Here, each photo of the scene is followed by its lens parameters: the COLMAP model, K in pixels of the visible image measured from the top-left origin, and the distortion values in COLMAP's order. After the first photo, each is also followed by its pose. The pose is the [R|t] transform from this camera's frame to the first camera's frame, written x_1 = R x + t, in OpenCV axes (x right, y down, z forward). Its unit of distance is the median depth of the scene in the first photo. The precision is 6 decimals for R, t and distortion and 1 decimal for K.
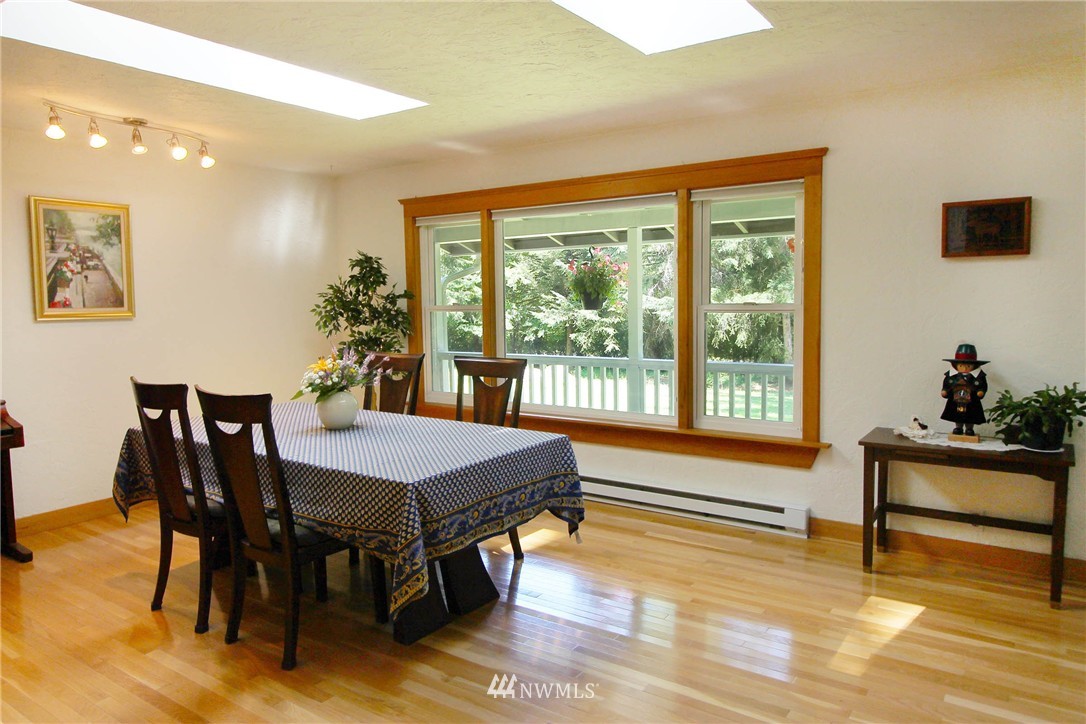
lens RADIAL K [[759.7, 0, 538.6], [0, 759.7, 339.3], [0, 0, 1]] dist [0.002025, 0.004153]
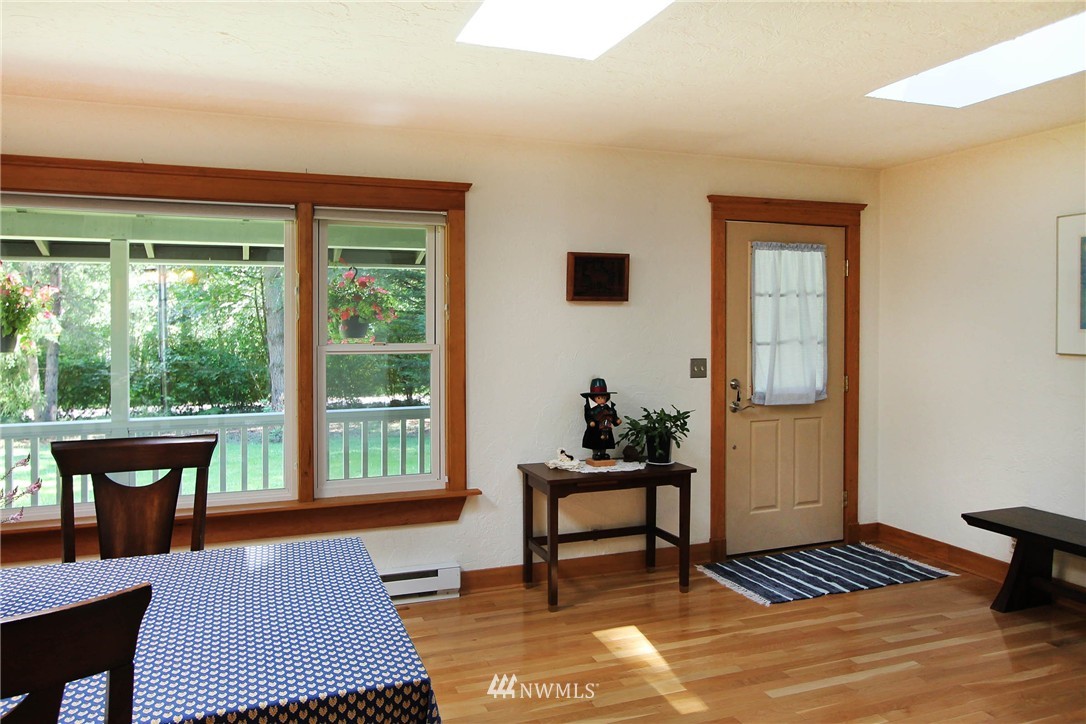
lens RADIAL K [[763.2, 0, 542.9], [0, 763.2, 314.5], [0, 0, 1]] dist [0.000149, 0.001355]
pose [[0.554511, 0.022112, 0.831882, -0.411882], [0.042599, 0.997582, -0.054912, -0.028447], [-0.831085, 0.065886, 0.552228, 0.421881]]
